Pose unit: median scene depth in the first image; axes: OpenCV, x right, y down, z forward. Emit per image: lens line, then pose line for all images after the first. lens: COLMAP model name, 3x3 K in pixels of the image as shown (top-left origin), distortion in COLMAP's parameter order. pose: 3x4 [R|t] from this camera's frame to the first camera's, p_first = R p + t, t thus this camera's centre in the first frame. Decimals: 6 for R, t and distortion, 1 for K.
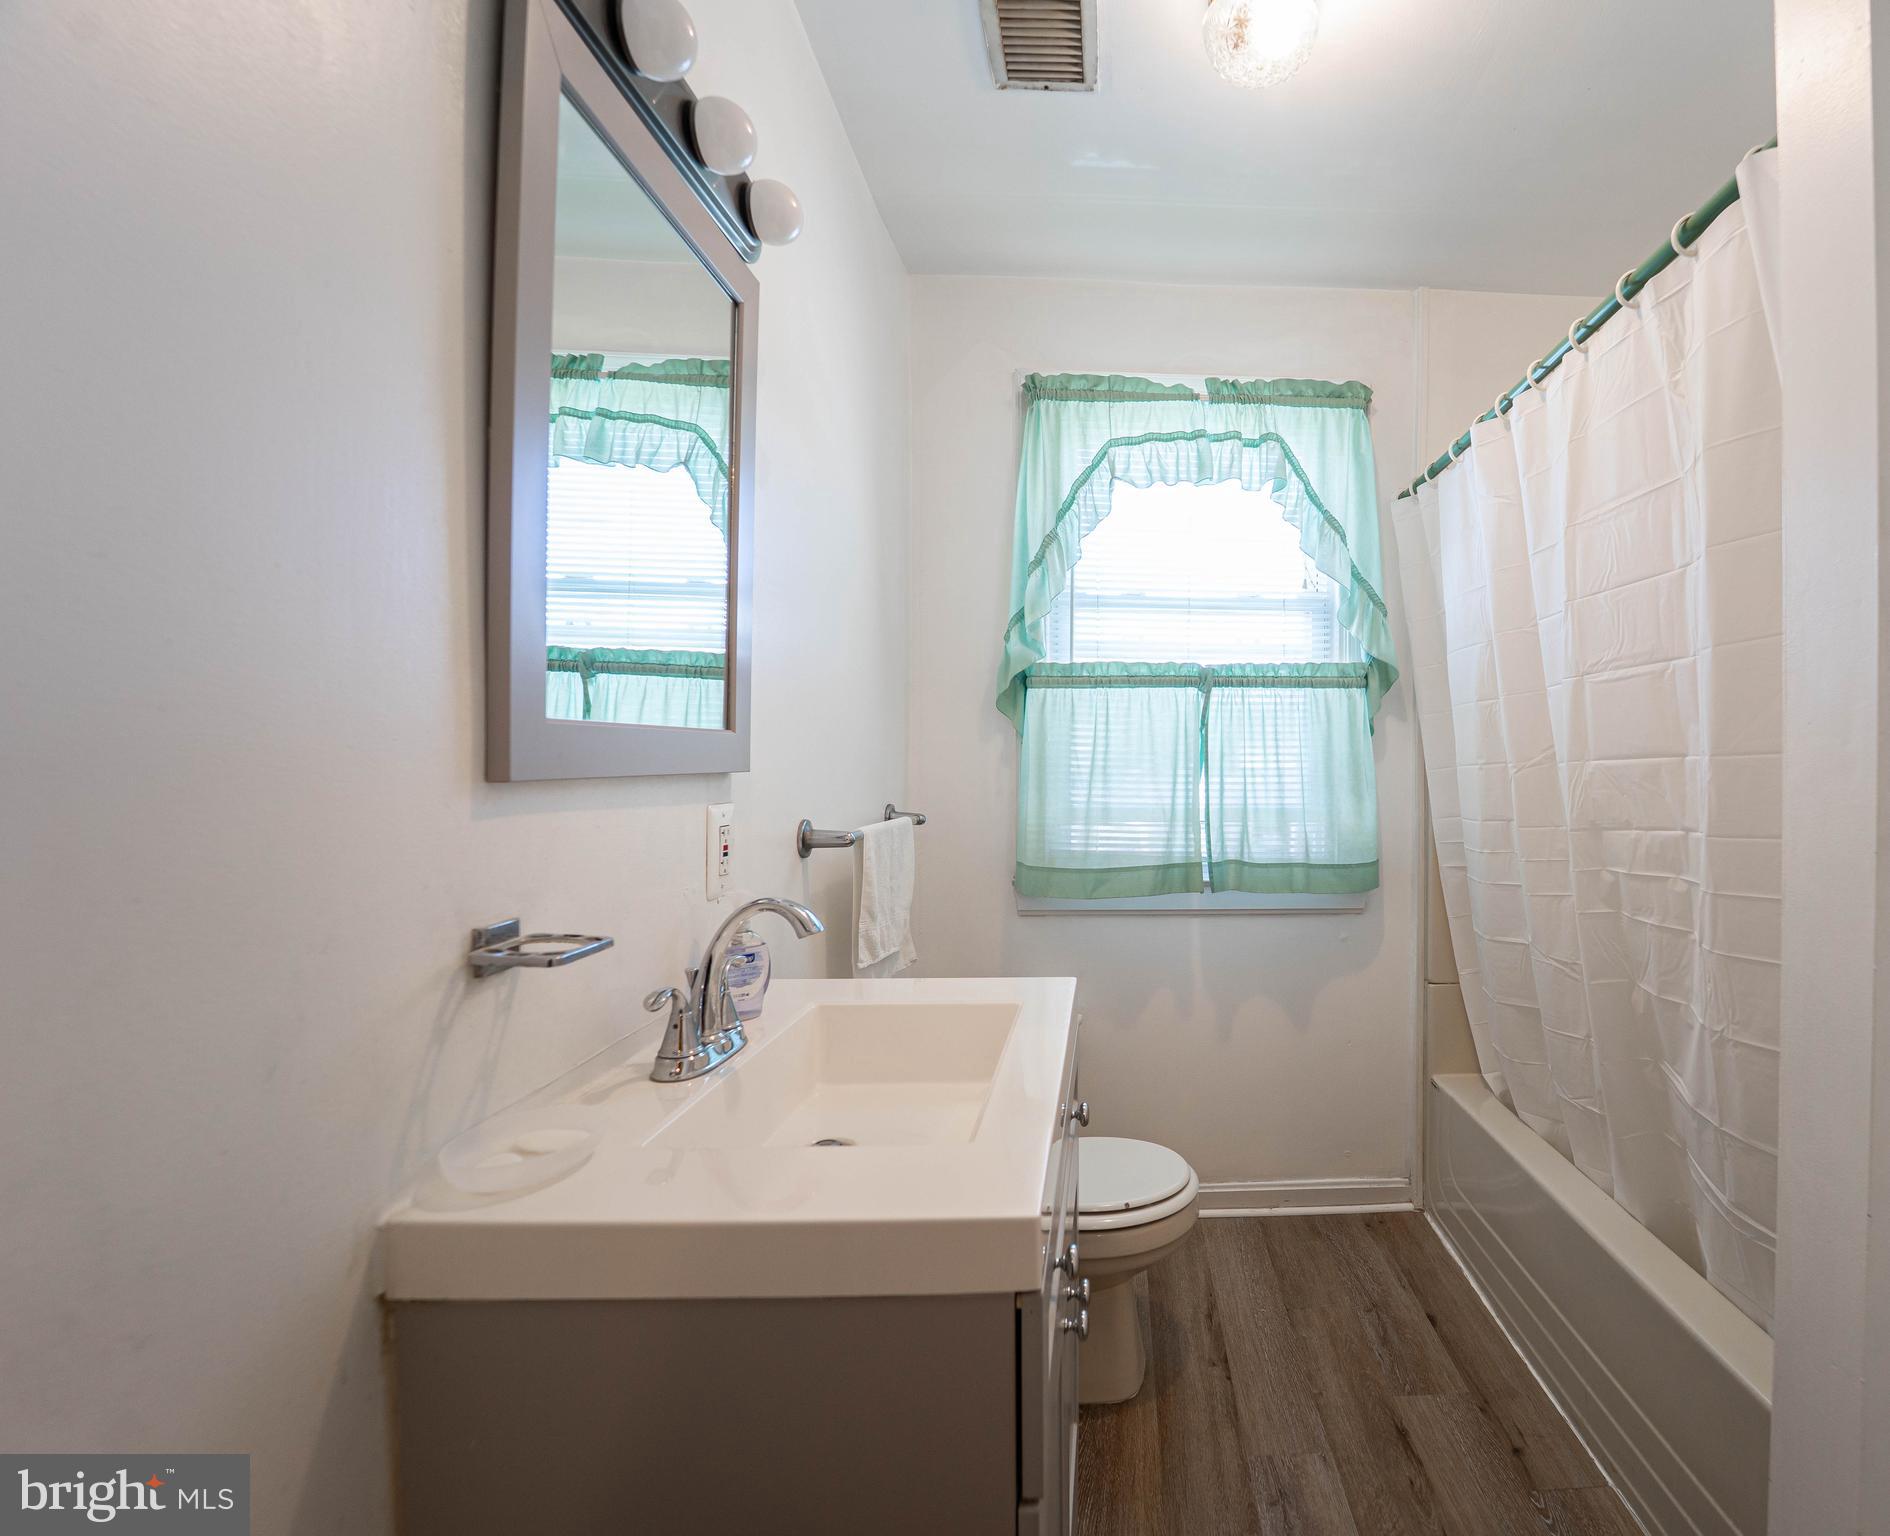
lens RADIAL K [[1188.3, 0, 945.0], [0, 1188.3, 768.0], [0, 0, 1]] dist [-0.060040, 0.000066]
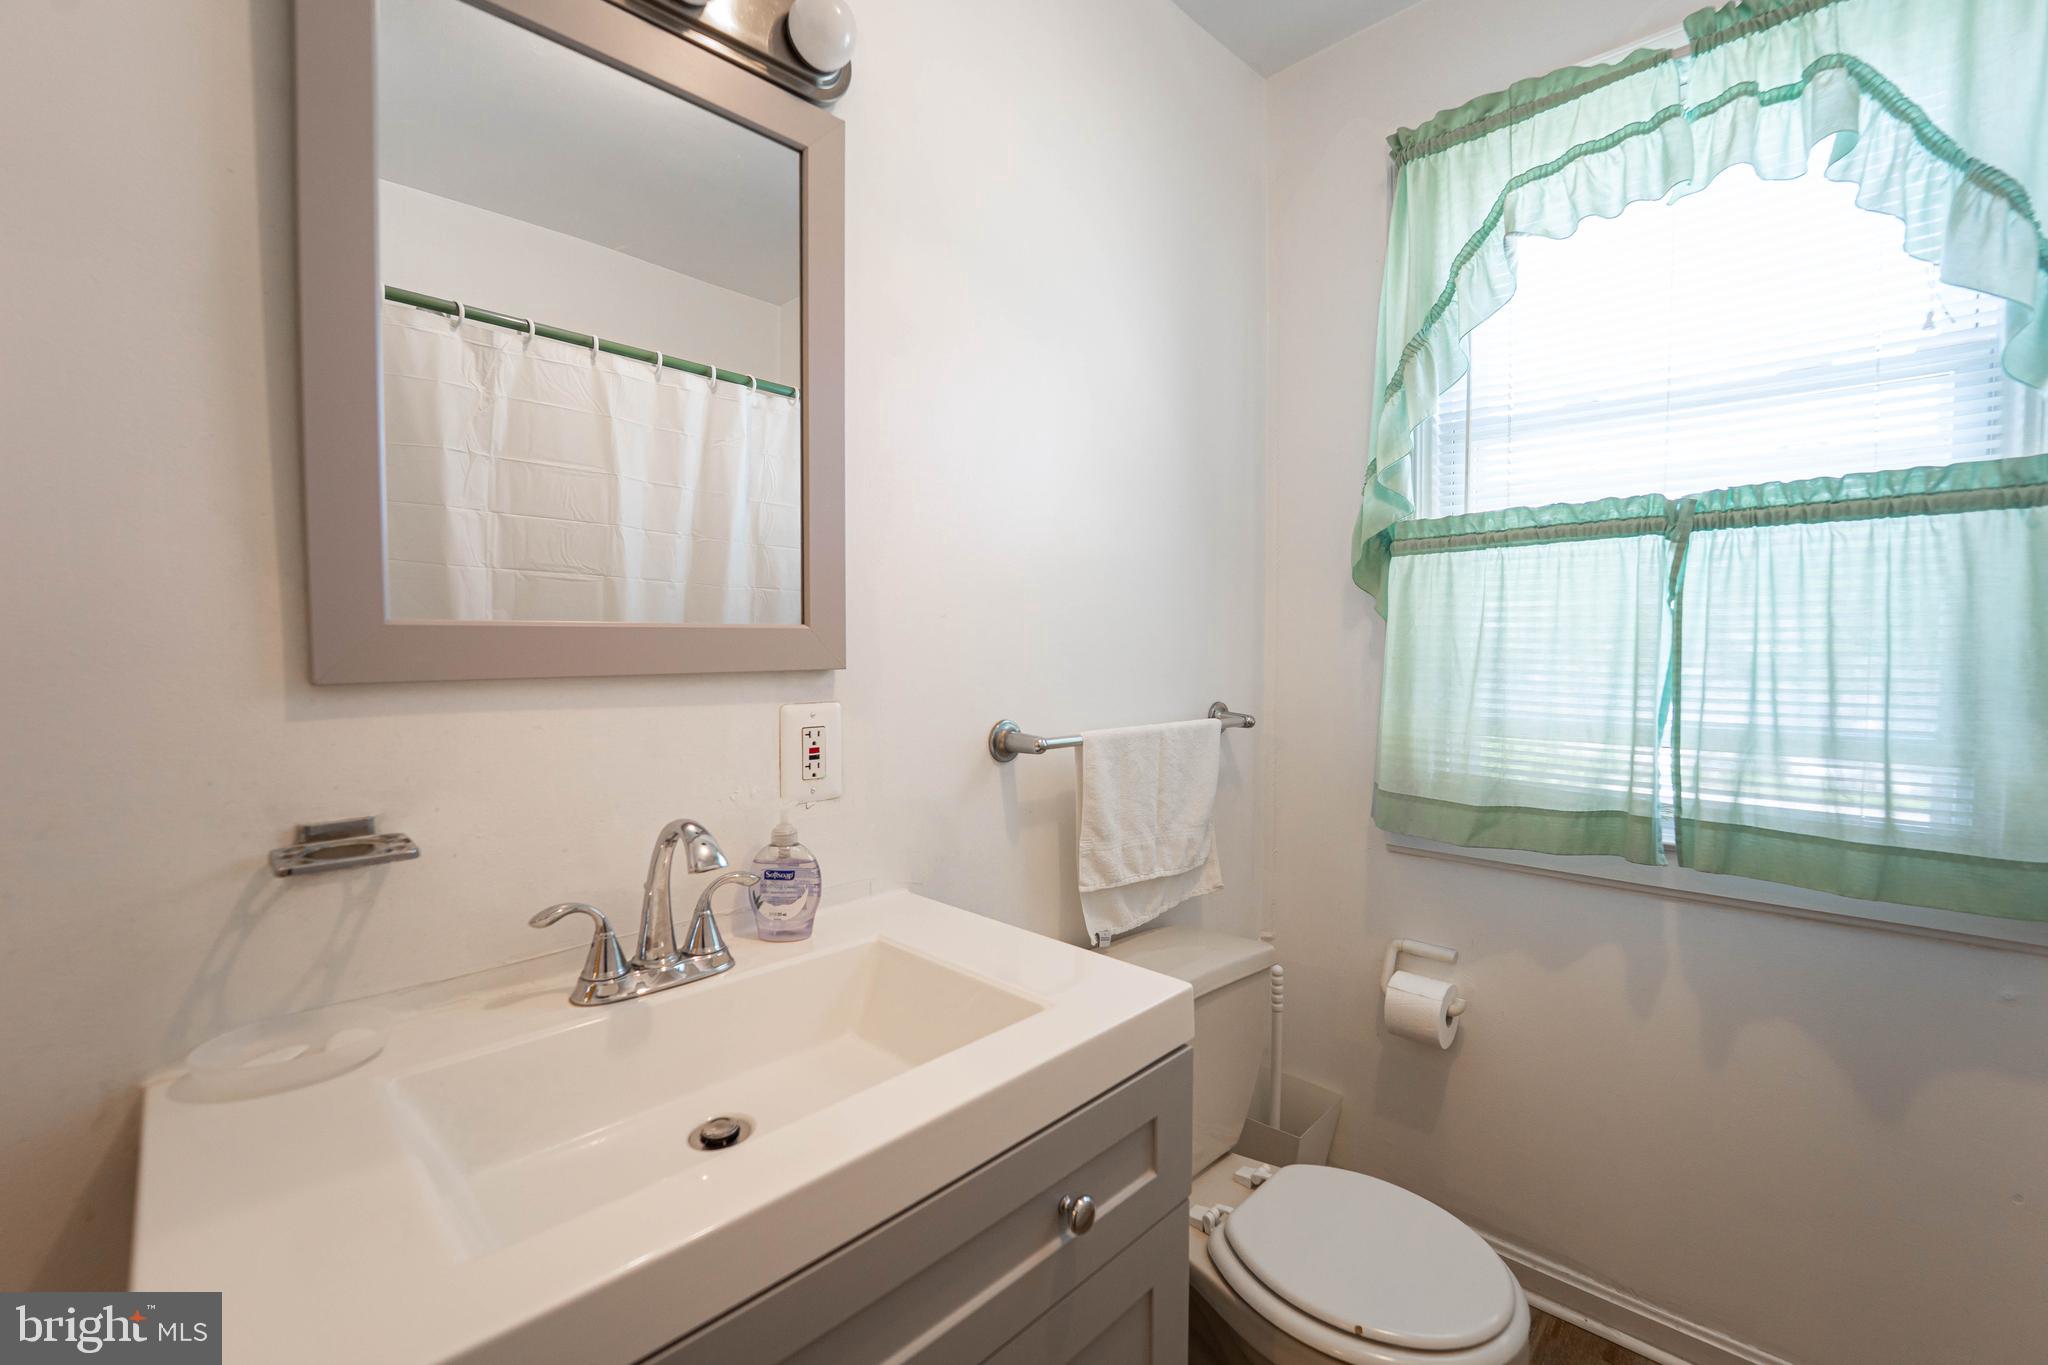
lens RADIAL K [[837.7, 0, 1024.0], [0, 837.7, 682.5], [0, 0, 1]] dist [-0.021407, 0.000637]
pose [[0.714555, 0.023240, -0.699193, 0.279203], [0.002934, 0.999340, 0.036215, -0.006958], [0.699573, -0.027929, 0.714015, 0.456084]]
